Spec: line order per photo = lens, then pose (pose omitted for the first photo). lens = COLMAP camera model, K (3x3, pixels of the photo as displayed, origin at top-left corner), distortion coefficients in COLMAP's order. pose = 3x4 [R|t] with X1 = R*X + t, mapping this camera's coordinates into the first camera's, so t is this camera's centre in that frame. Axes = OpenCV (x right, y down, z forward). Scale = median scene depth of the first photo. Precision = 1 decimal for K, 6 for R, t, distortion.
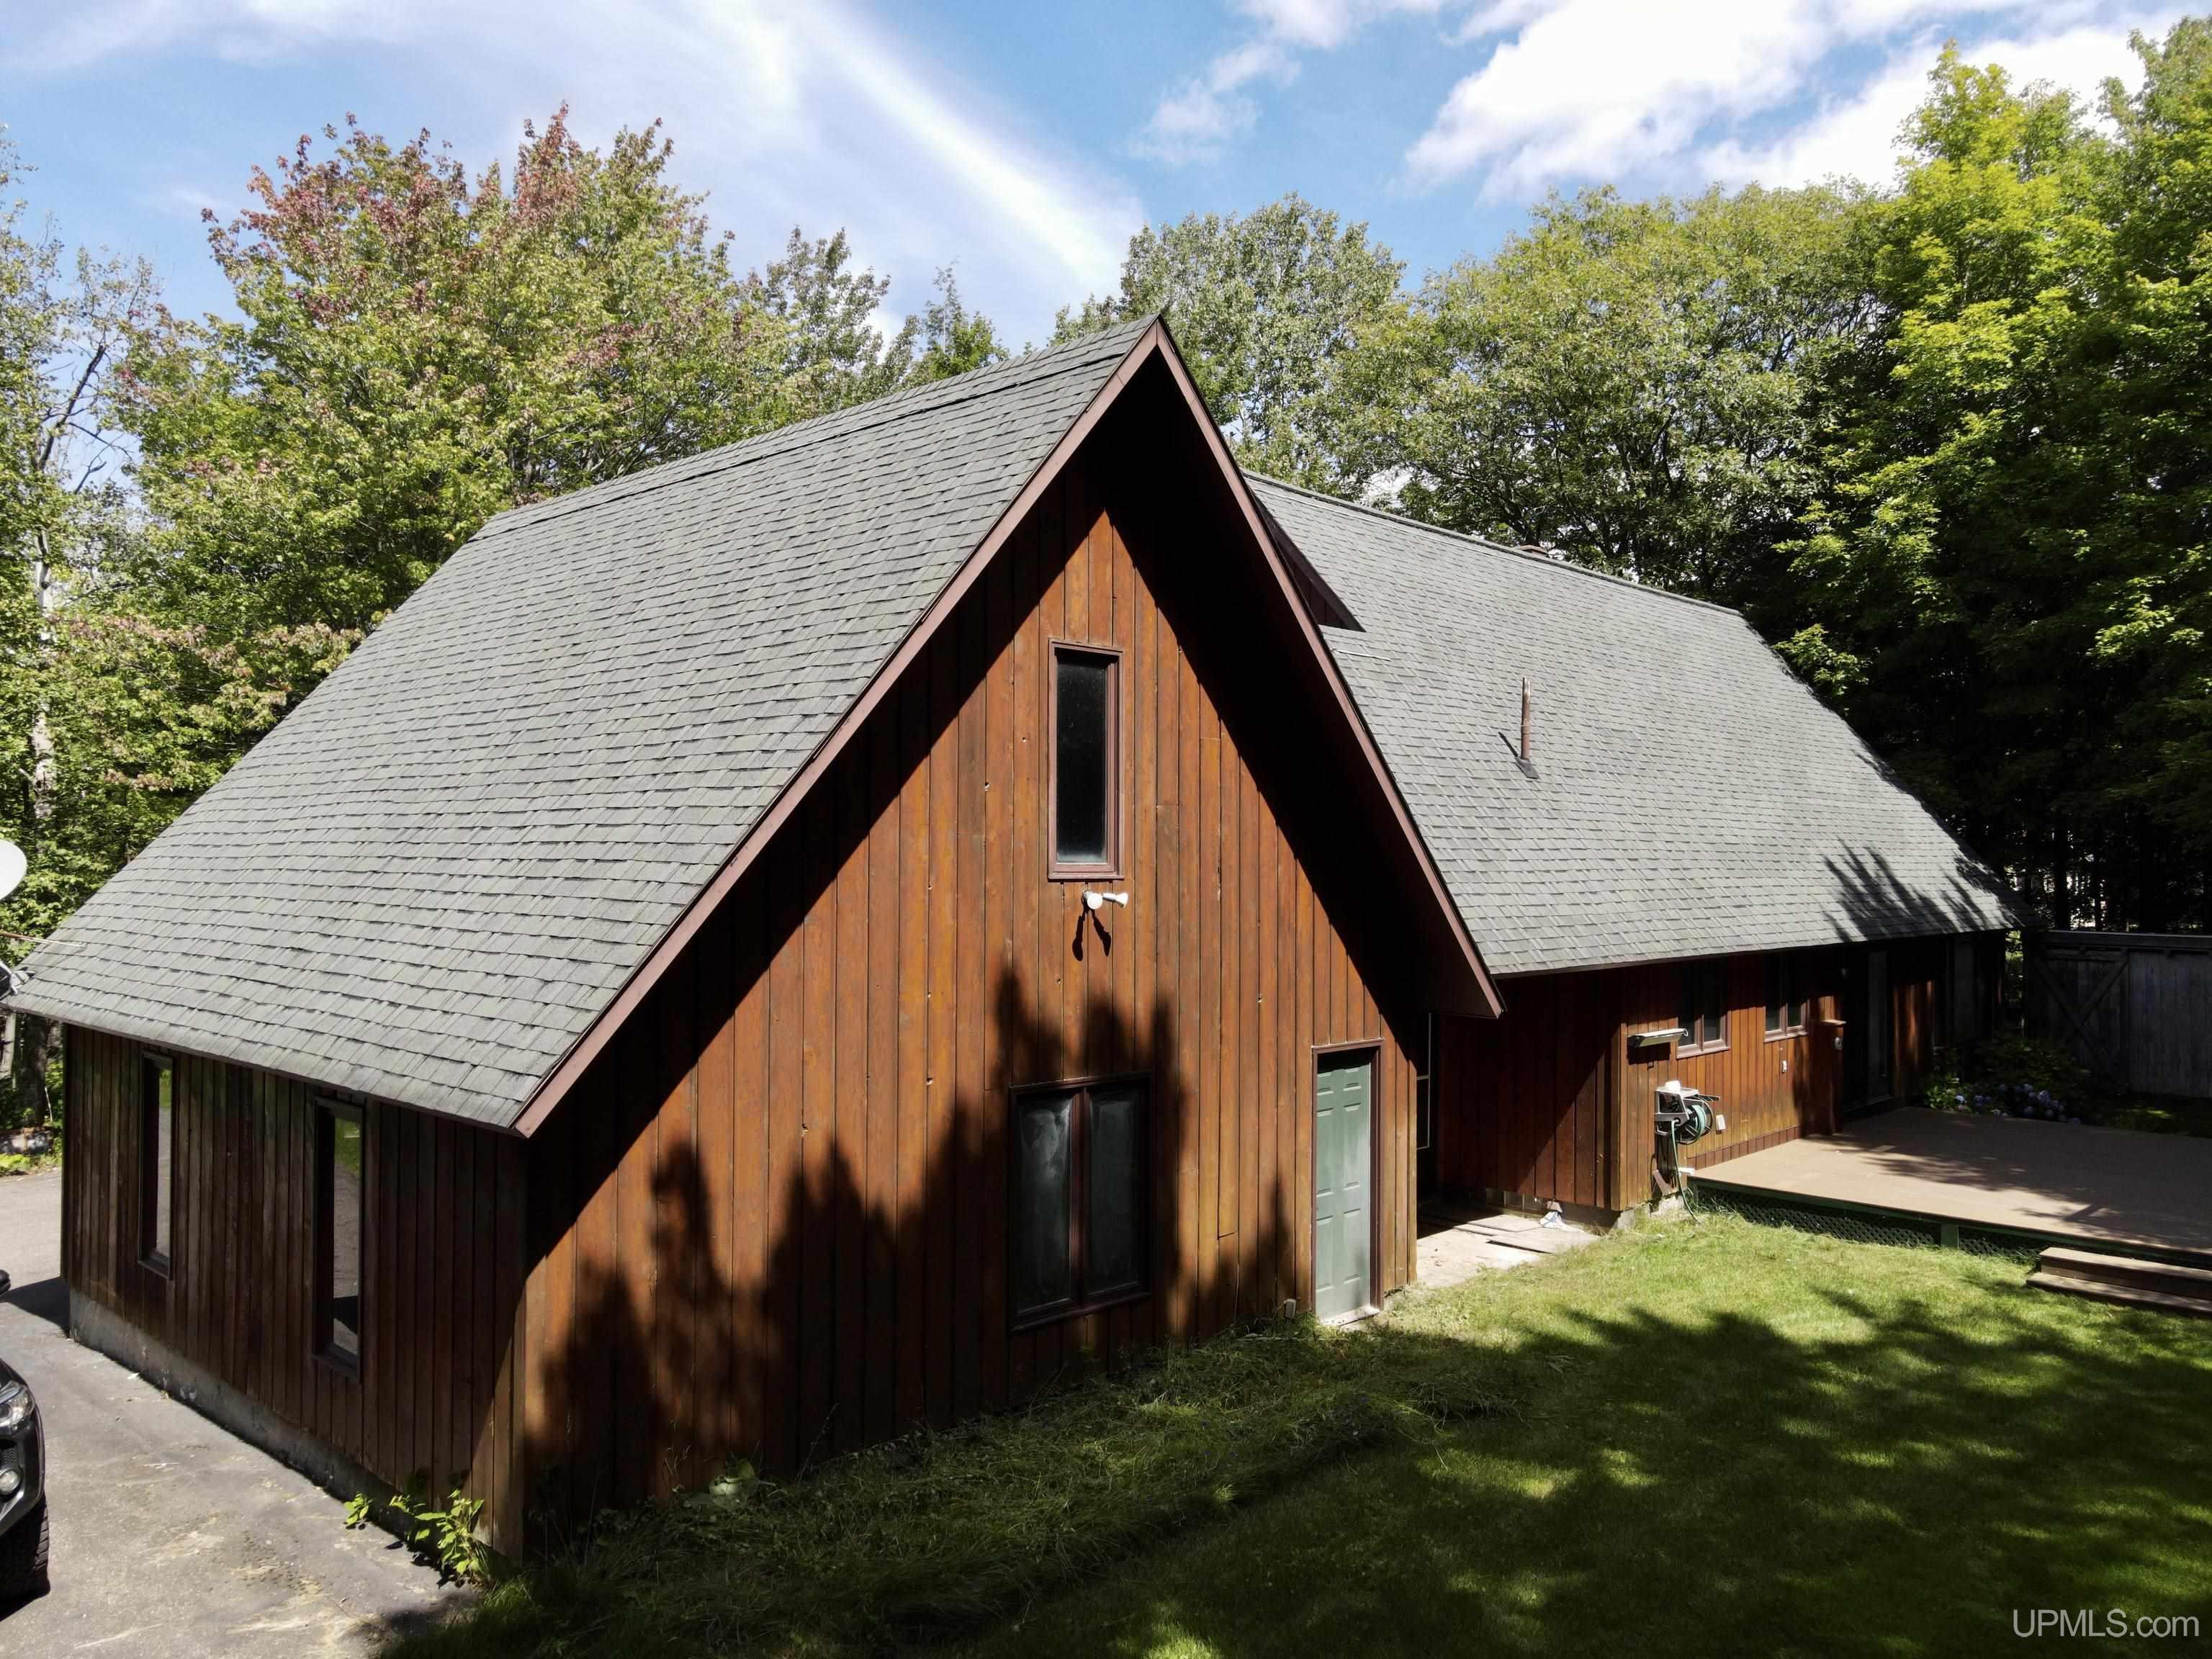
lens RADIAL K [[1616.2, 0, 1104.0], [0, 1616.2, 846.1], [0, 0, 1]] dist [0.002322, 0.023282]
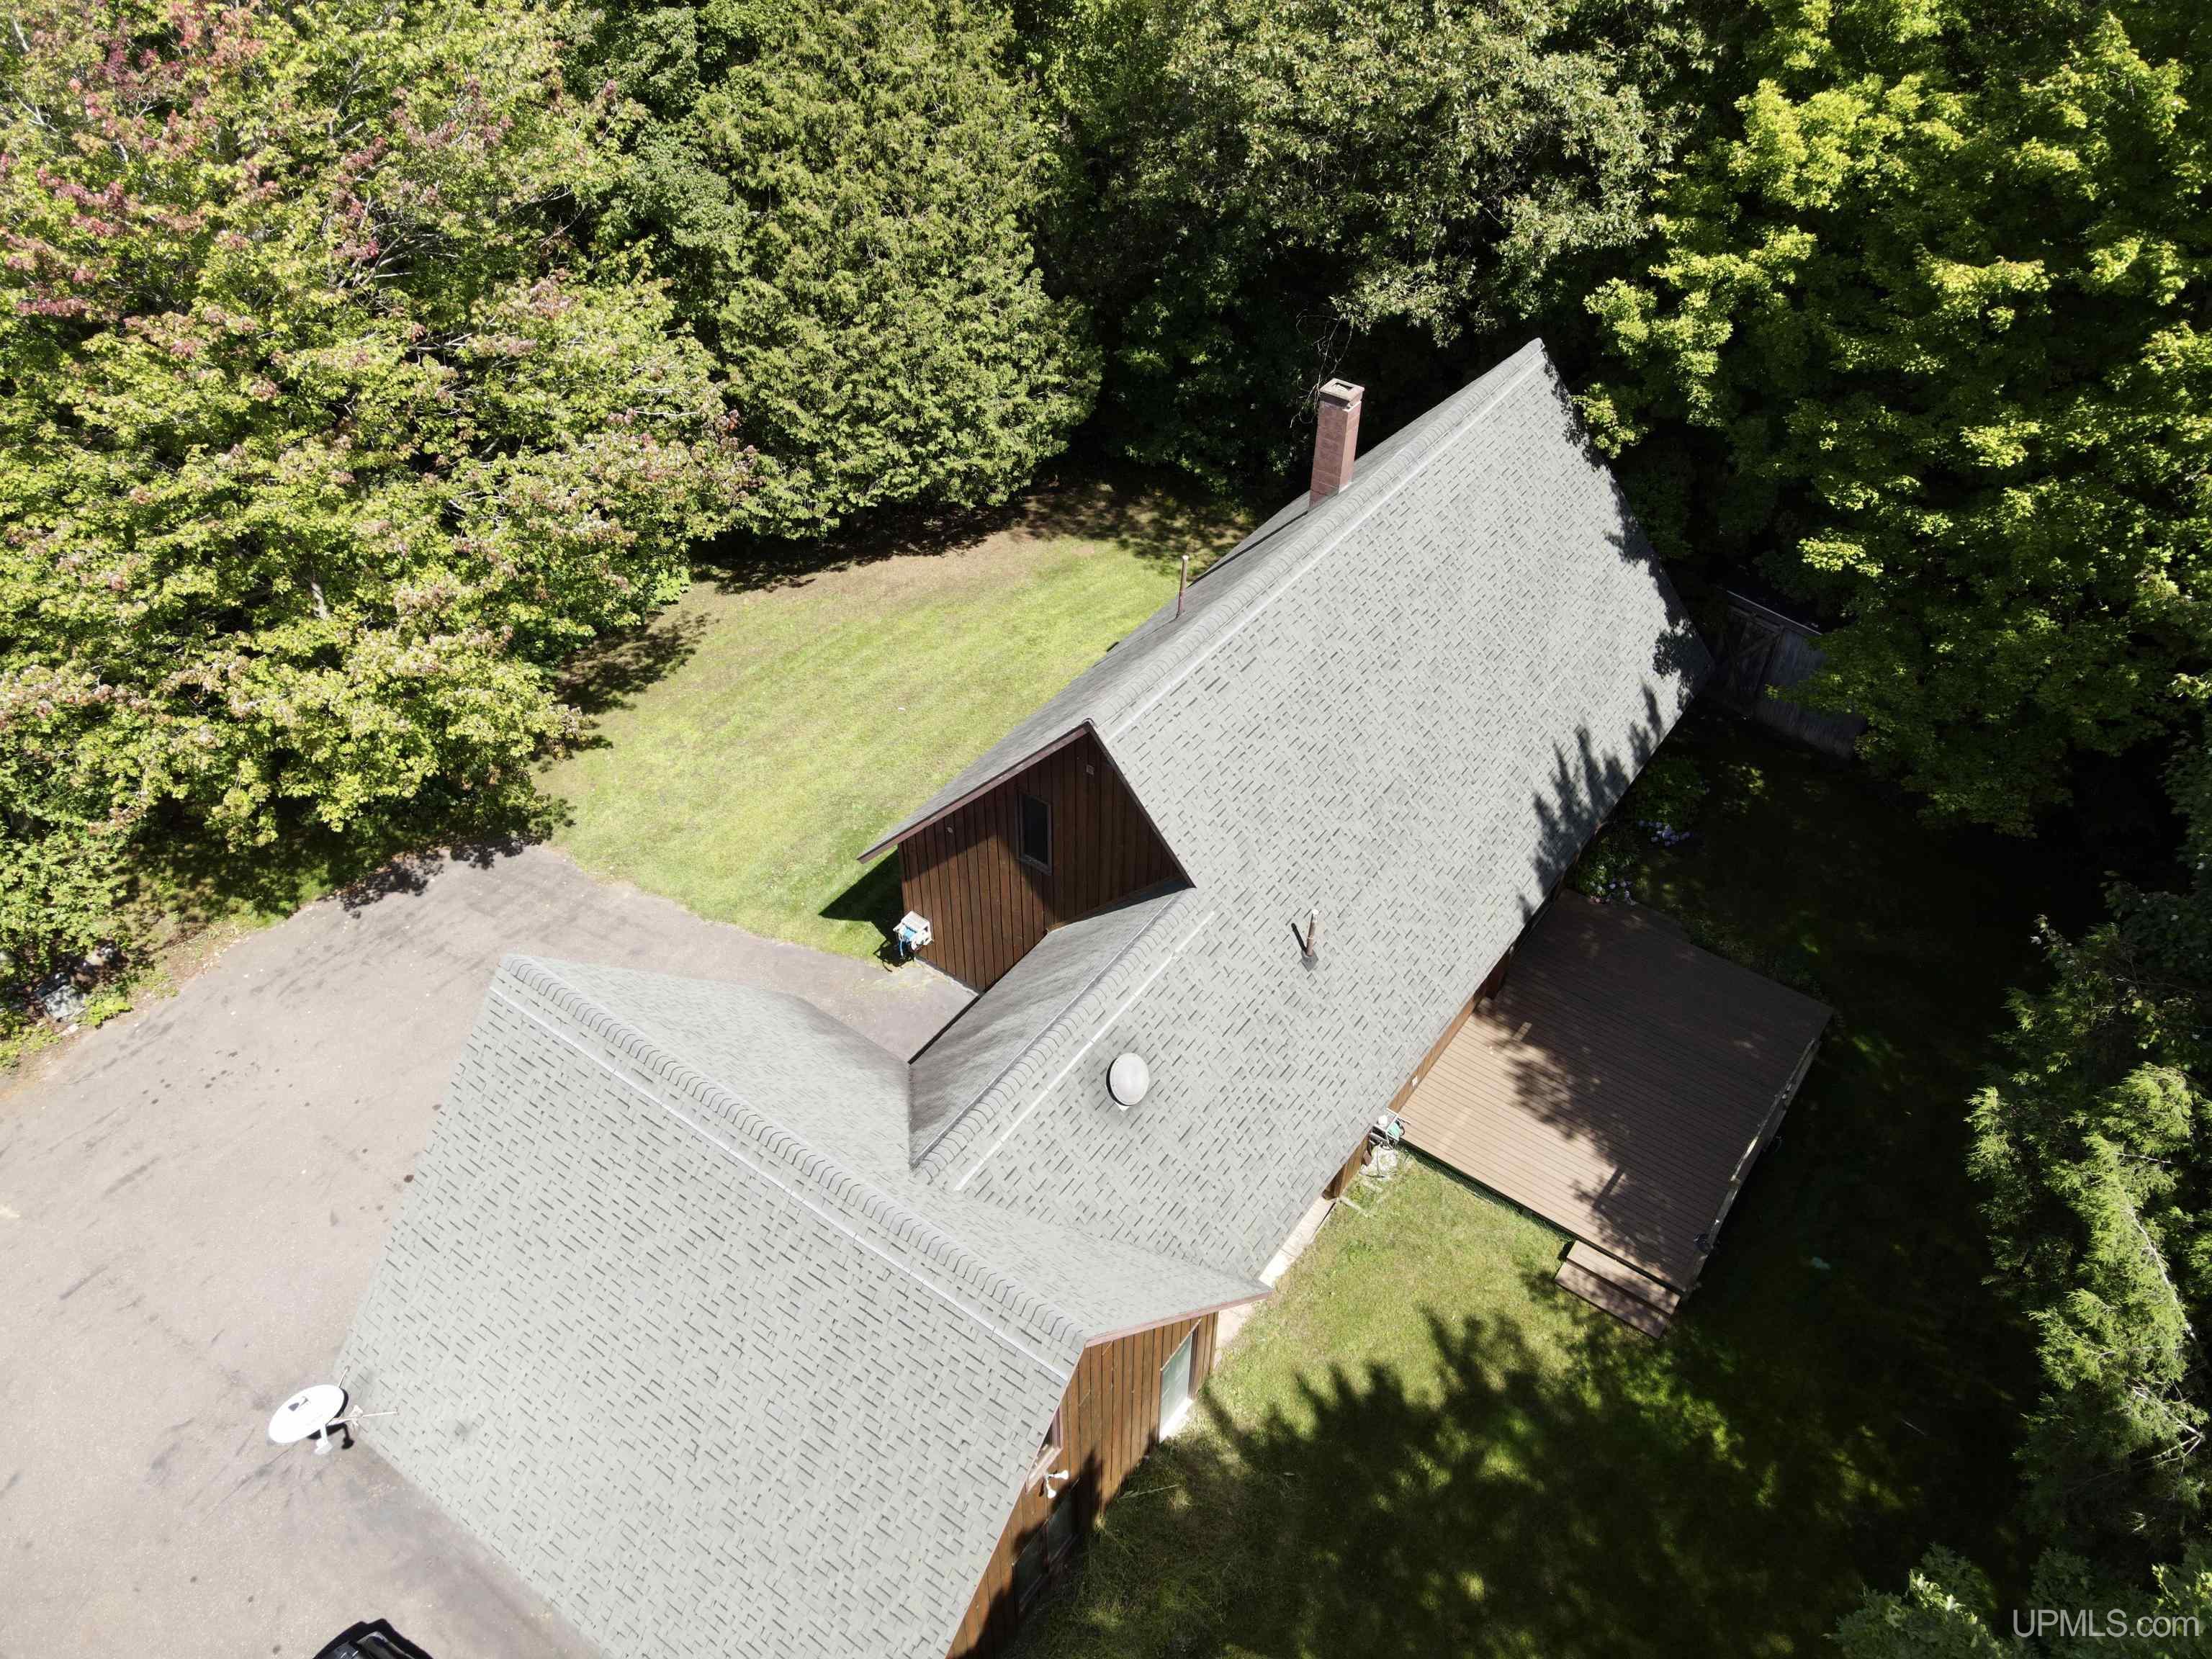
lens RADIAL K [[1616.2, 0, 1116.6], [0, 1616.2, 823.6], [0, 0, 1]] dist [0.002322, 0.023282]
pose [[0.990107, -0.091921, 0.106013, -0.028746], [-0.005929, 0.727454, 0.686131, -0.936942], [-0.140190, -0.679972, 0.719712, 0.108297]]
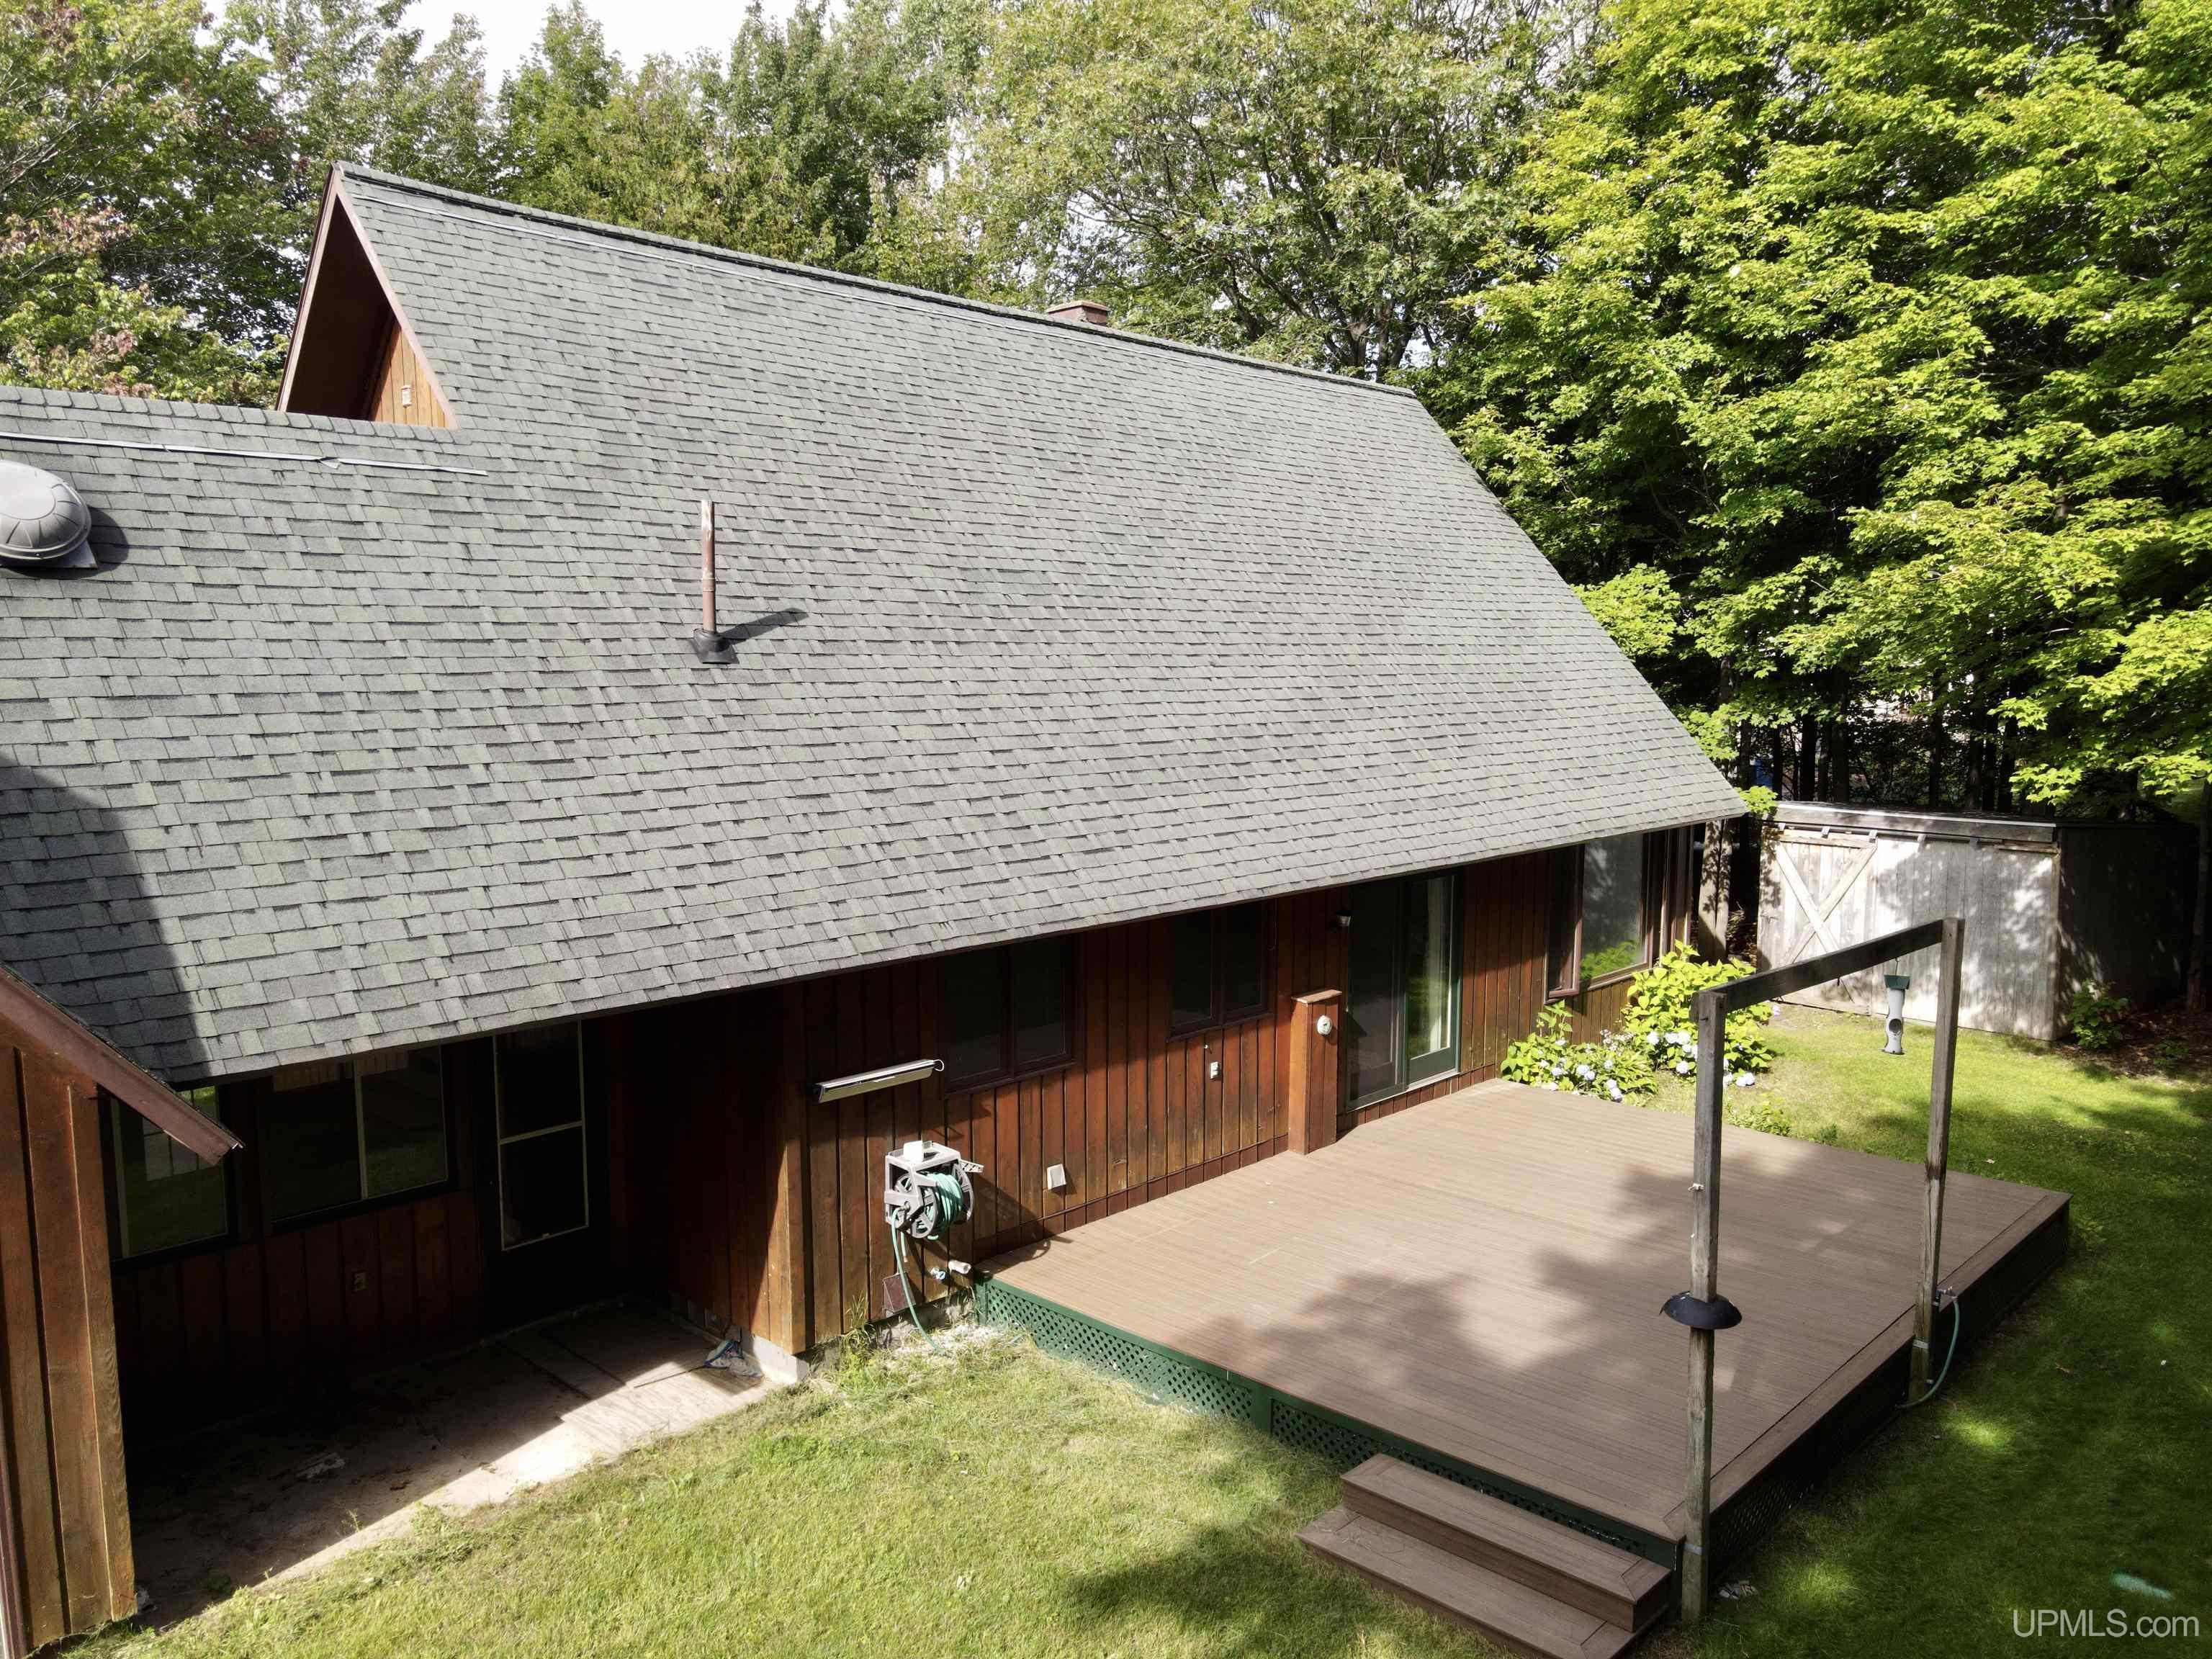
lens RADIAL K [[1616.2, 0, 1101.8], [0, 1616.2, 843.3], [0, 0, 1]] dist [0.002322, 0.023282]
pose [[0.999946, -0.009475, -0.004204, 0.365563], [0.009922, 0.992280, 0.123618, -0.042804], [0.003000, -0.123653, 0.992321, 0.321713]]
